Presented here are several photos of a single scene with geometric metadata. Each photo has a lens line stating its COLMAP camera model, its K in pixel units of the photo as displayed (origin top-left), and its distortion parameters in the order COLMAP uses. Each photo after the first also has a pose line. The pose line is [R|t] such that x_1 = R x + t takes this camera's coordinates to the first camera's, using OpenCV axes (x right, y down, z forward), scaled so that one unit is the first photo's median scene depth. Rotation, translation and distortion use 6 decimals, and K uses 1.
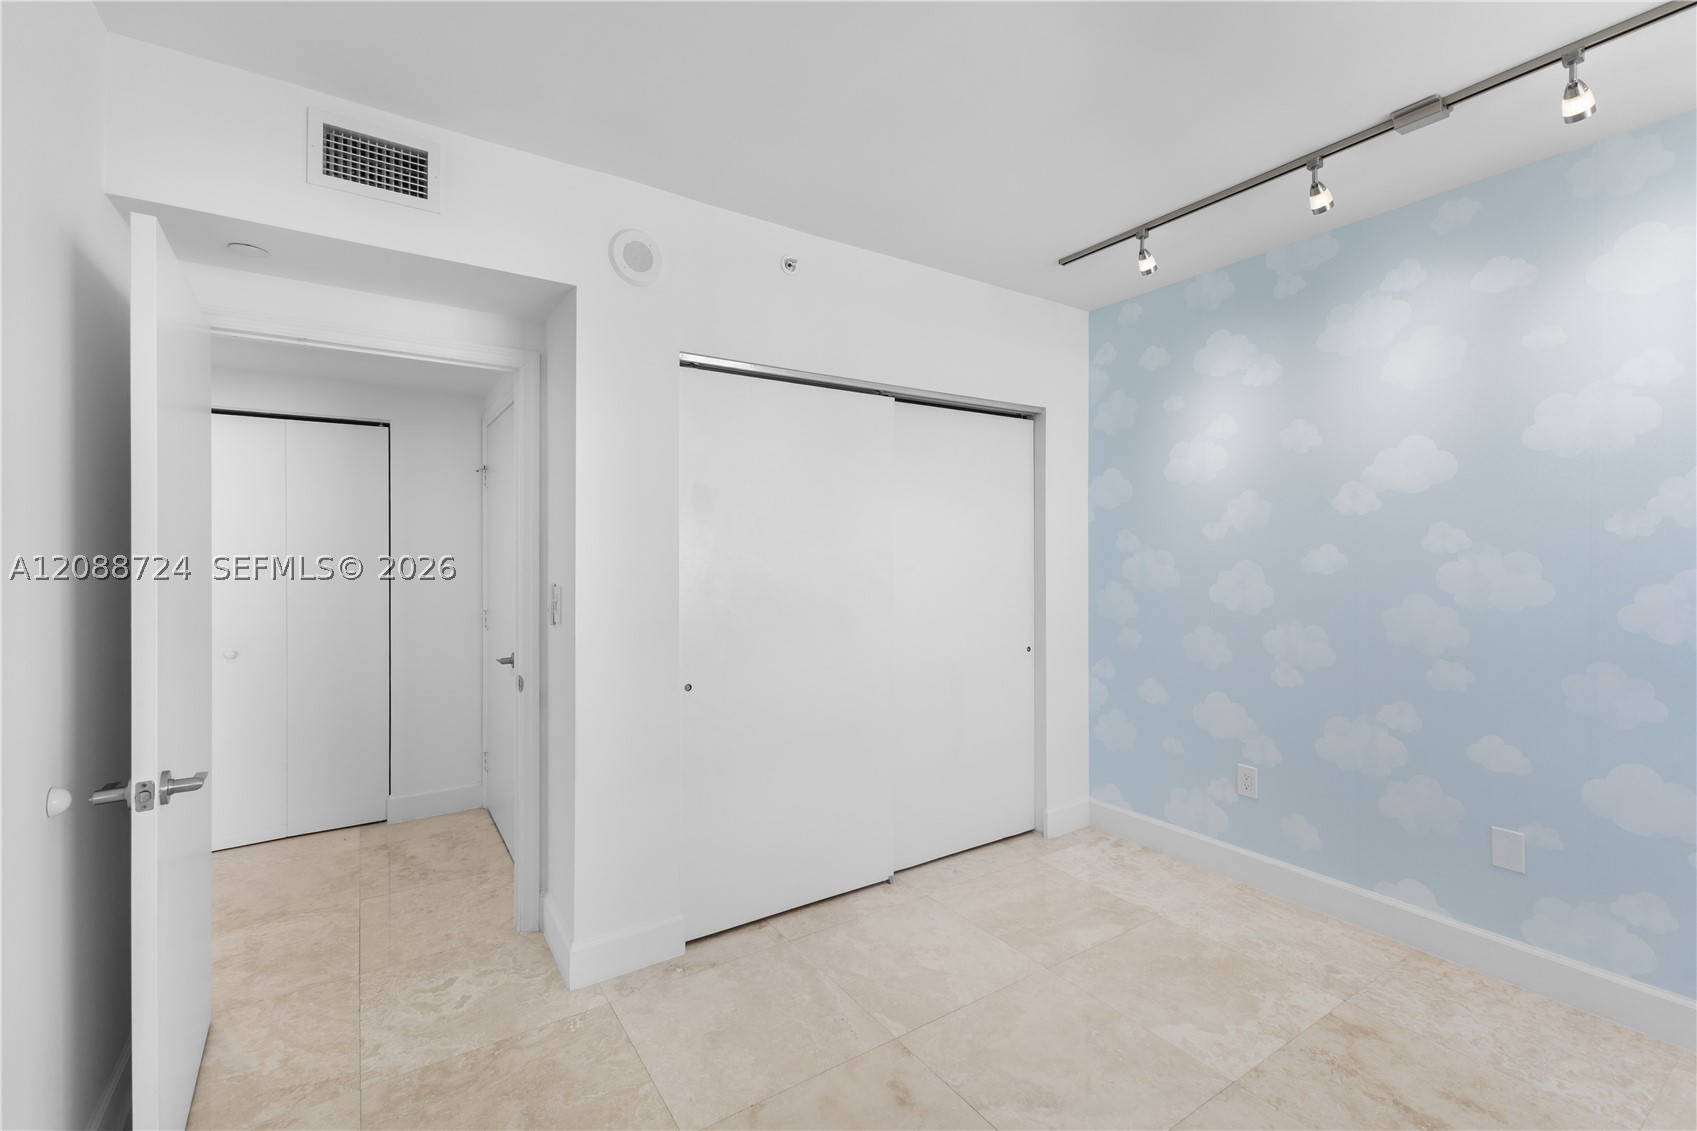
lens RADIAL K [[728.1, 0, 858.7], [0, 728.1, 553.4], [0, 0, 1]] dist [0.010177, -0.004399]
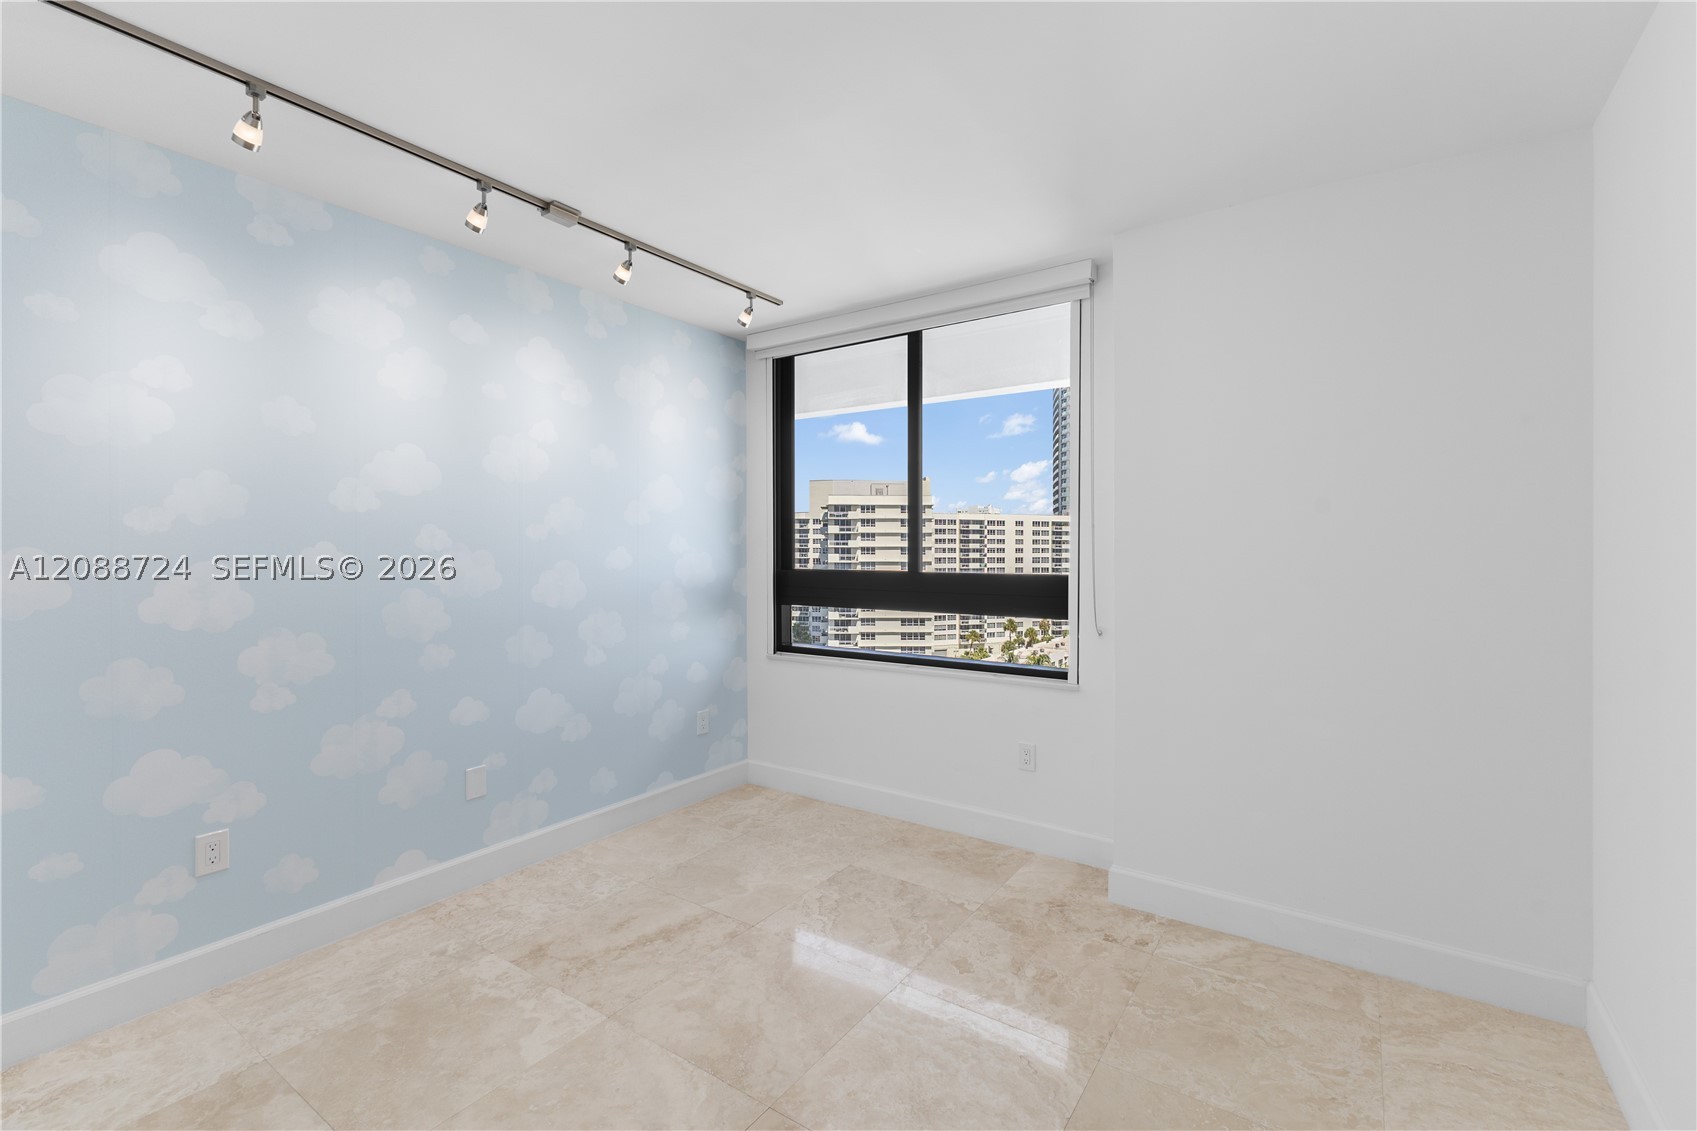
lens RADIAL K [[728.1, 0, 858.7], [0, 728.1, 553.4], [0, 0, 1]] dist [0.010177, -0.004399]
pose [[-0.369172, -0.004713, 0.929349, -0.509904], [0.003603, 0.999972, 0.006503, -0.001600], [-0.929354, 0.005749, -0.369144, 0.792090]]
